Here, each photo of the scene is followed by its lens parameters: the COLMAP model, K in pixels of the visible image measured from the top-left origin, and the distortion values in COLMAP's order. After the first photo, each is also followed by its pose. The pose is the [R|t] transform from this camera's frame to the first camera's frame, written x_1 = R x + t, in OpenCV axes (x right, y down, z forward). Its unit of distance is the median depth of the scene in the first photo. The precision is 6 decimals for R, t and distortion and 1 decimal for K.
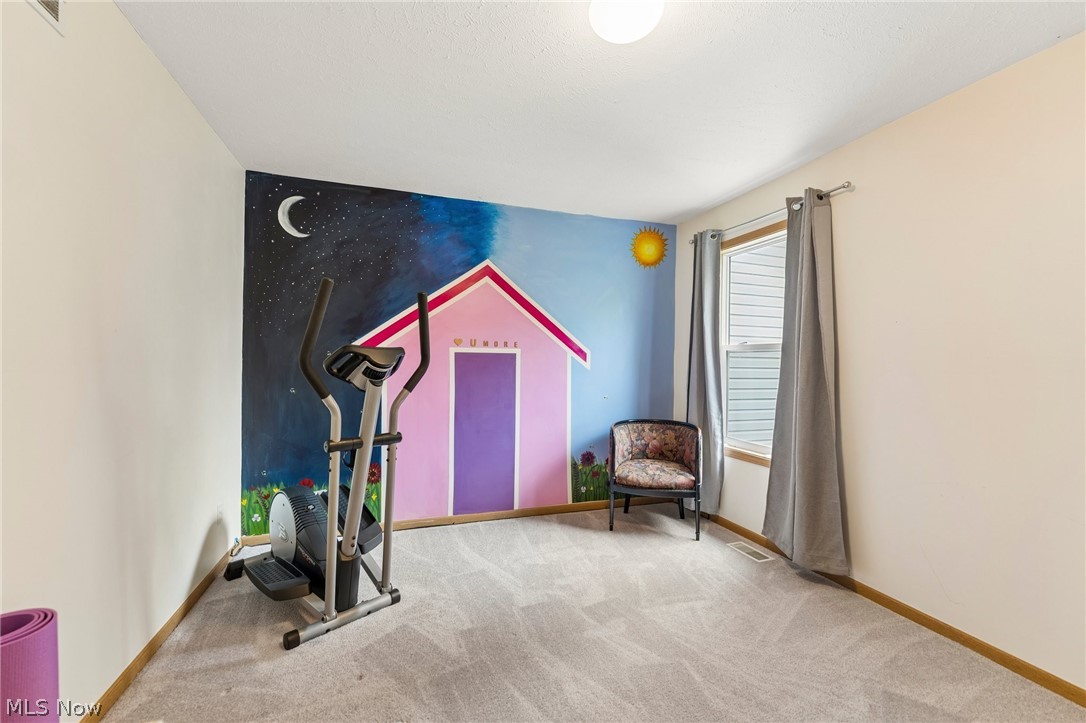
lens RADIAL K [[435.3, 0, 543.6], [0, 435.3, 363.6], [0, 0, 1]] dist [-0.001439, -0.000912]
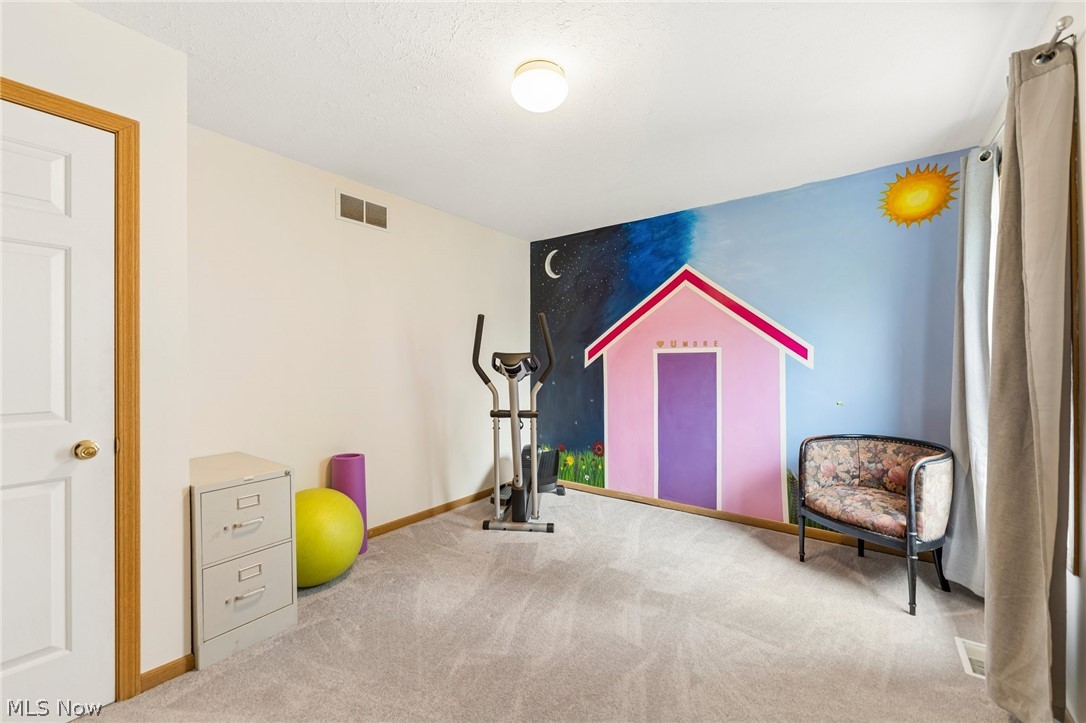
lens RADIAL K [[435.3, 0, 541.4], [0, 435.3, 364.2], [0, 0, 1]] dist [-0.001439, -0.000912]
pose [[0.568801, -0.010157, -0.822412, 0.546337], [0.008169, 0.999944, -0.006700, 0.007187], [0.822435, -0.002908, 0.568852, 0.114480]]
